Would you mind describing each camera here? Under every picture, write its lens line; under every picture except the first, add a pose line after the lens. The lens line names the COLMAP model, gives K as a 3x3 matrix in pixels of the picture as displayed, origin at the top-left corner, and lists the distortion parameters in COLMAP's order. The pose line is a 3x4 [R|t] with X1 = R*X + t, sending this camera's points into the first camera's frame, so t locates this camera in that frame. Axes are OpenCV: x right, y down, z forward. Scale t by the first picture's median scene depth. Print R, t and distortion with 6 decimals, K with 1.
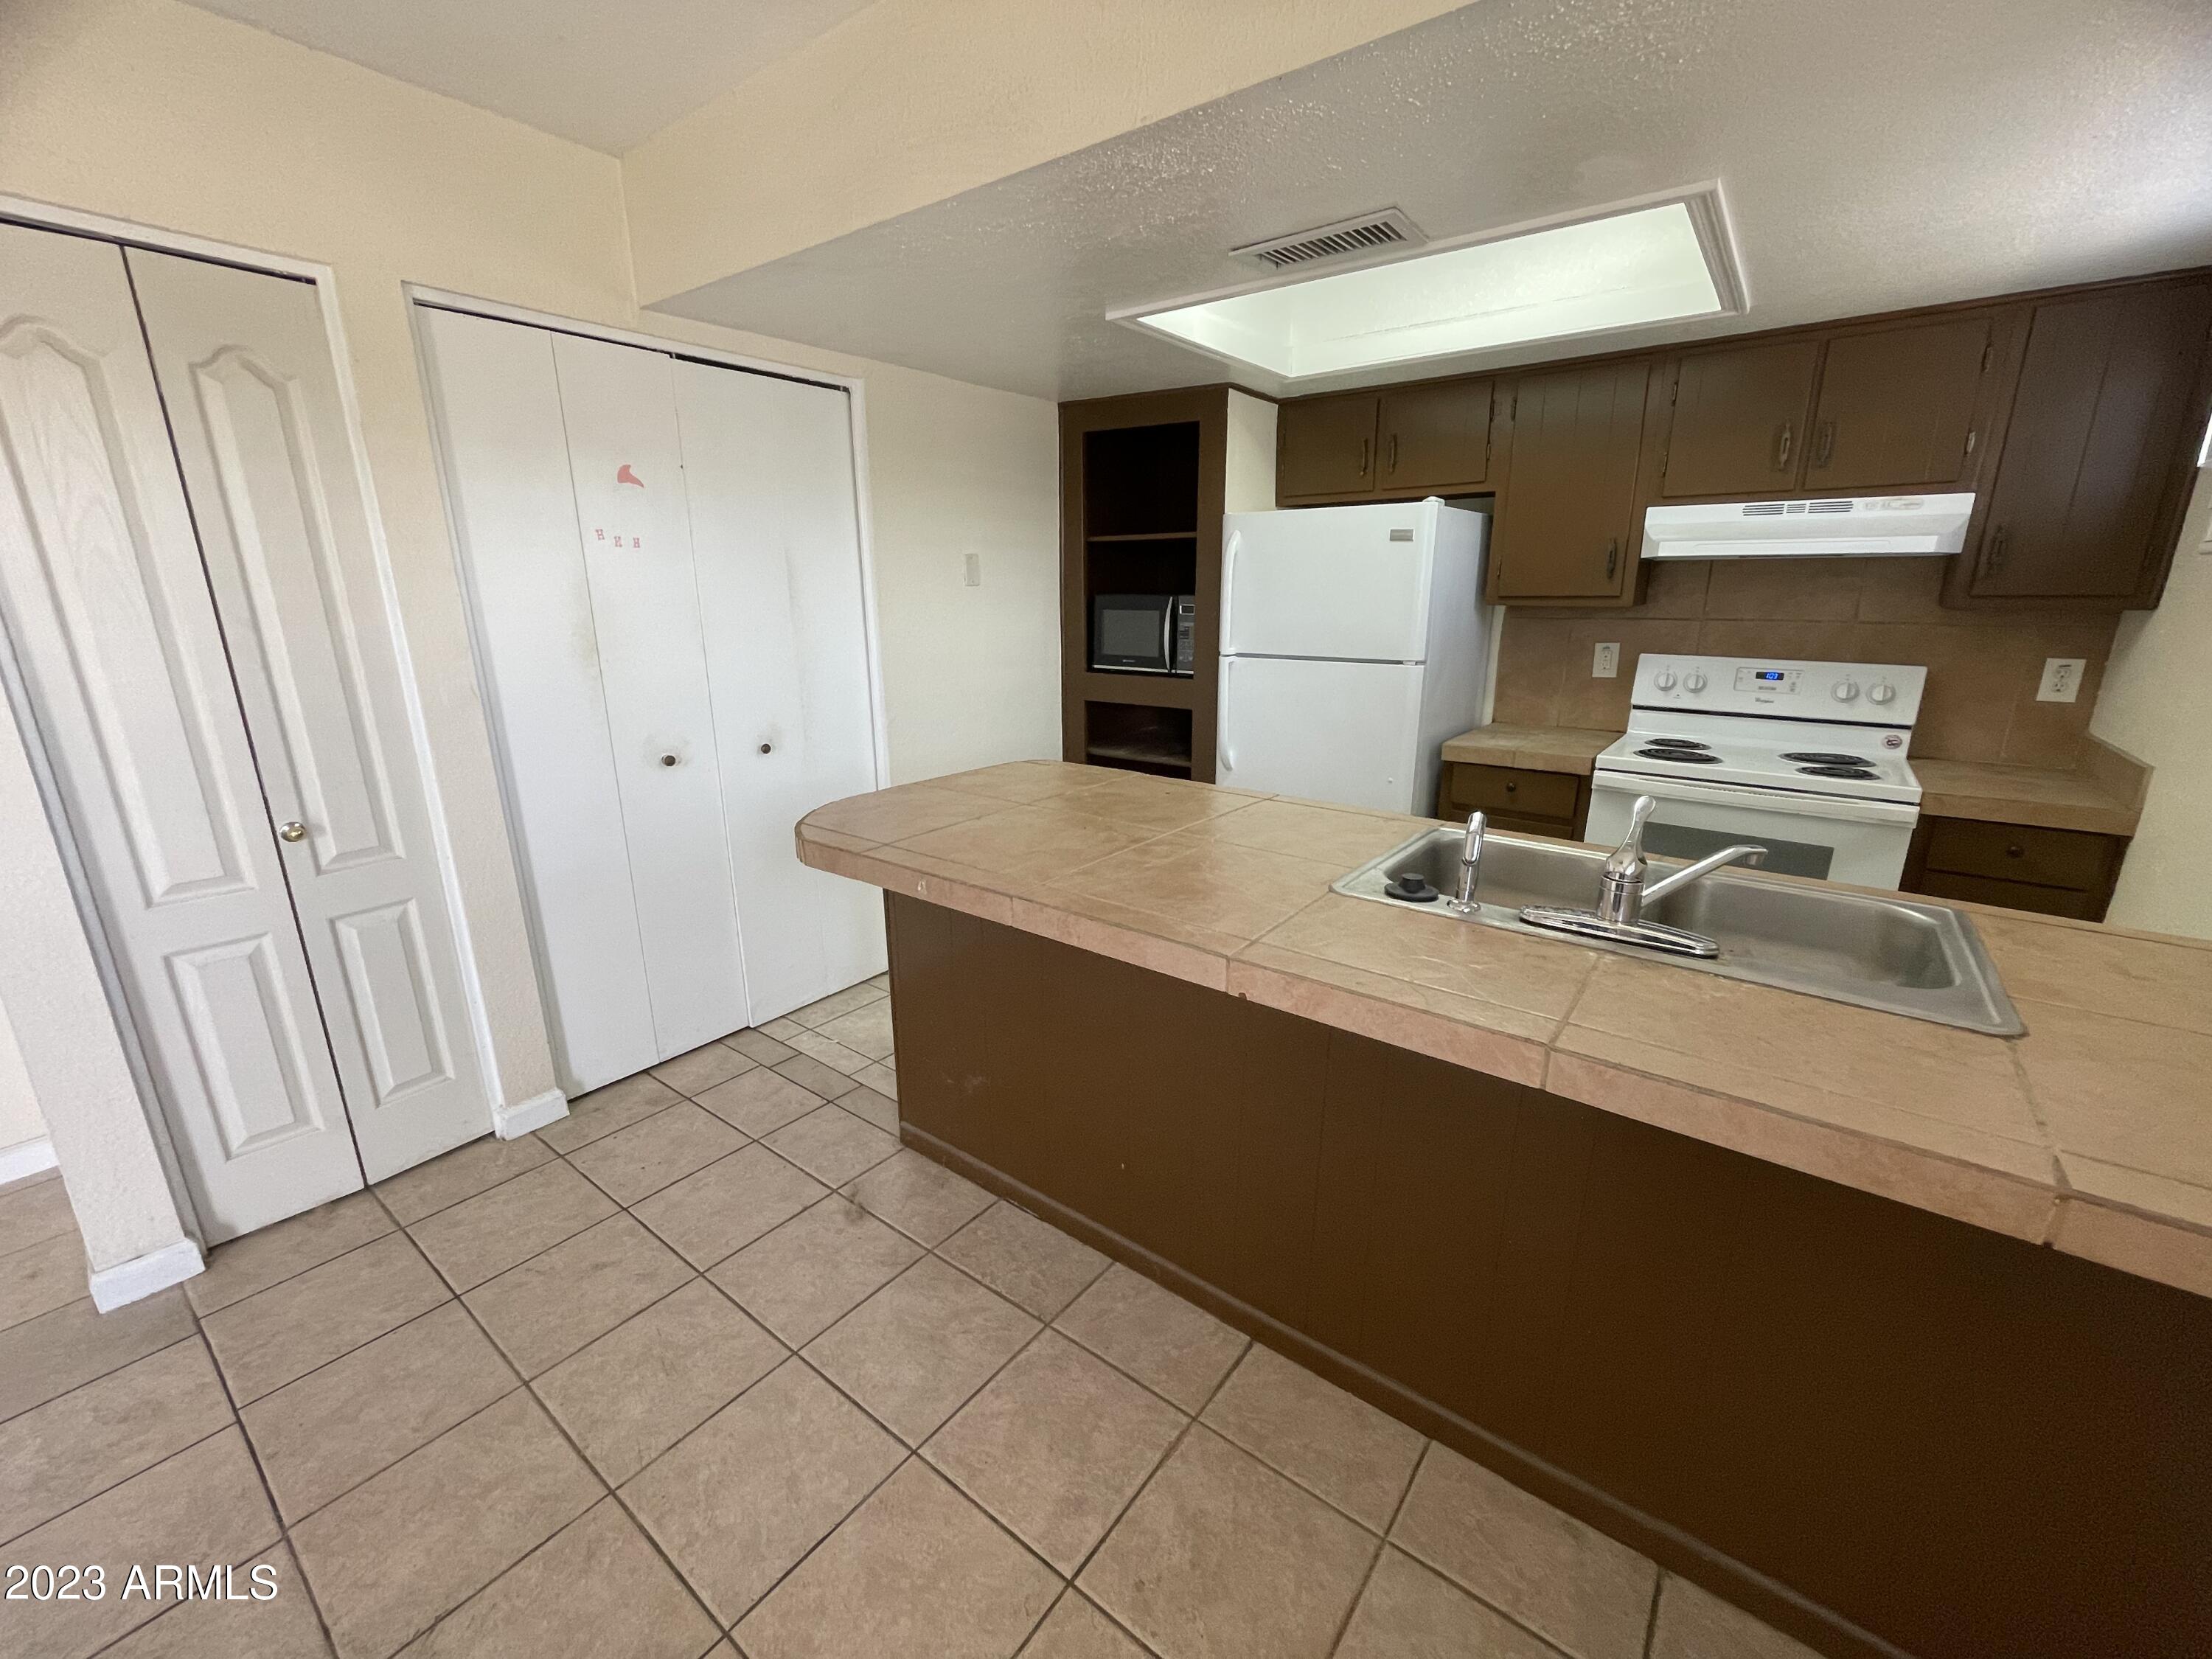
lens RADIAL K [[903.6, 0, 1105.5], [0, 903.6, 832.1], [0, 0, 1]] dist [-0.001533, -0.000579]
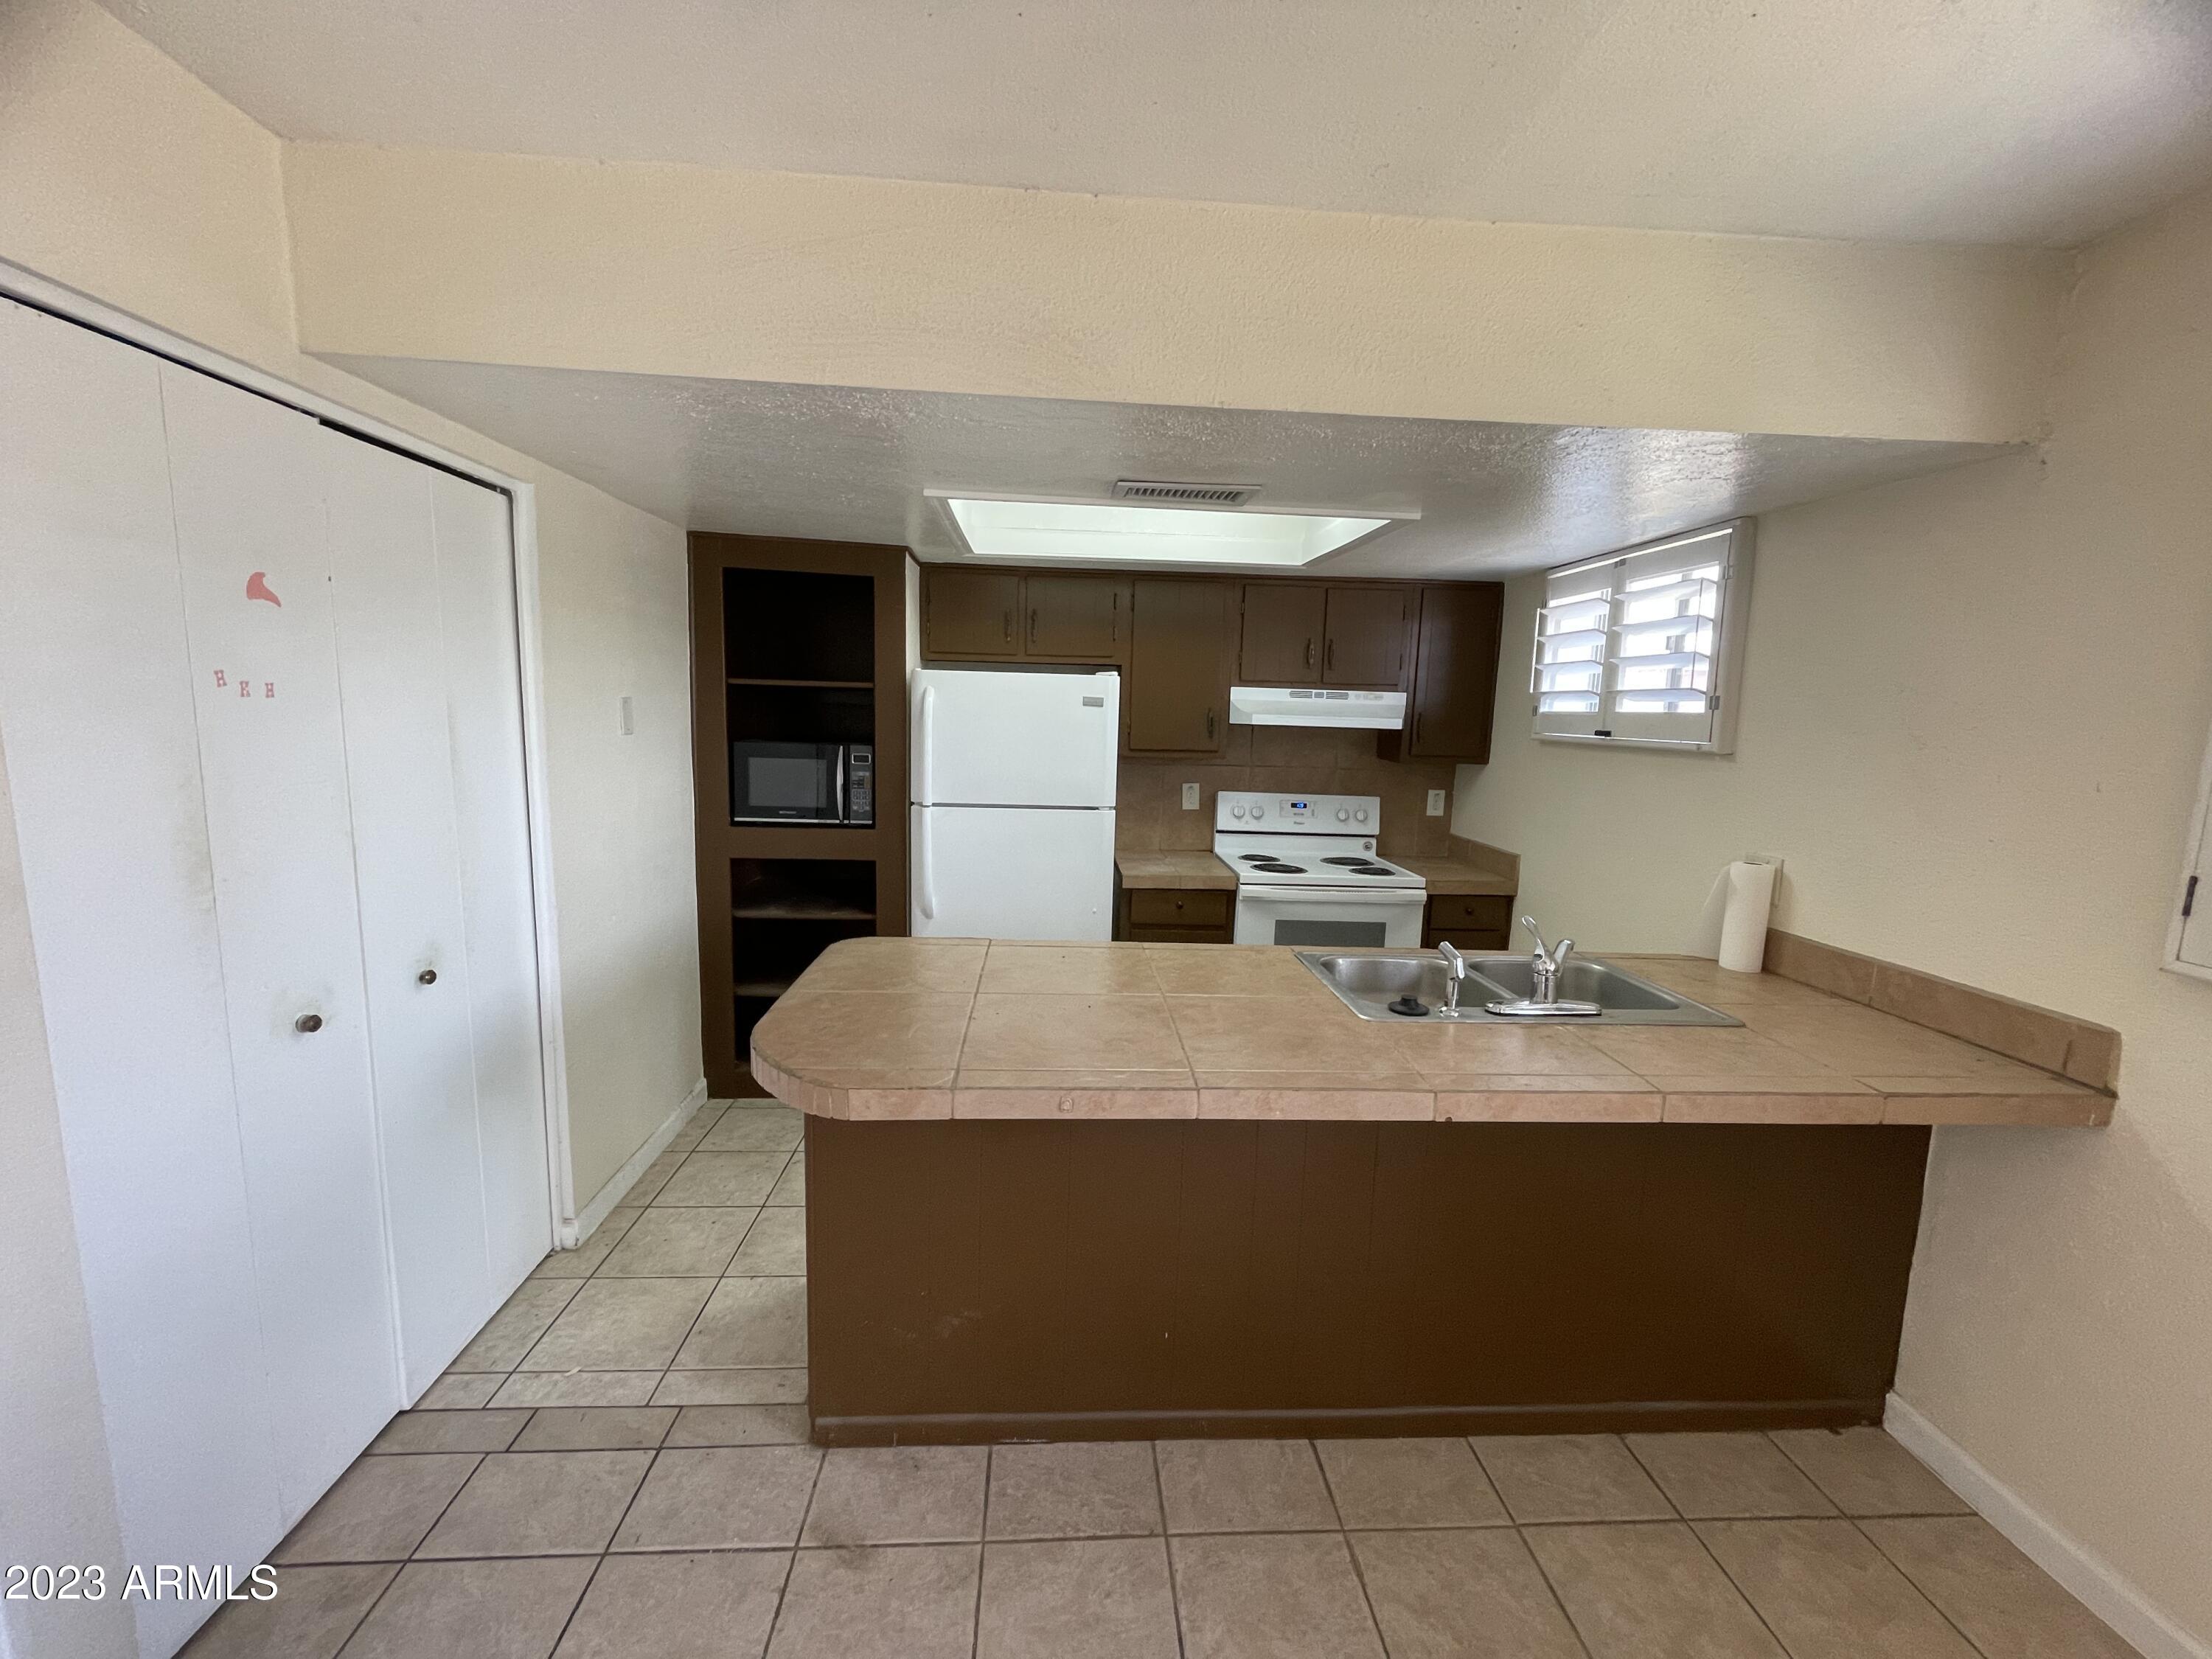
lens RADIAL K [[903.6, 0, 1107.1], [0, 903.6, 830.6], [0, 0, 1]] dist [-0.001533, -0.000579]
pose [[0.752382, -0.063388, 0.655670, -0.475575], [0.140684, 0.987857, -0.065932, -0.093645], [-0.643529, 0.141848, 0.752164, 0.150342]]
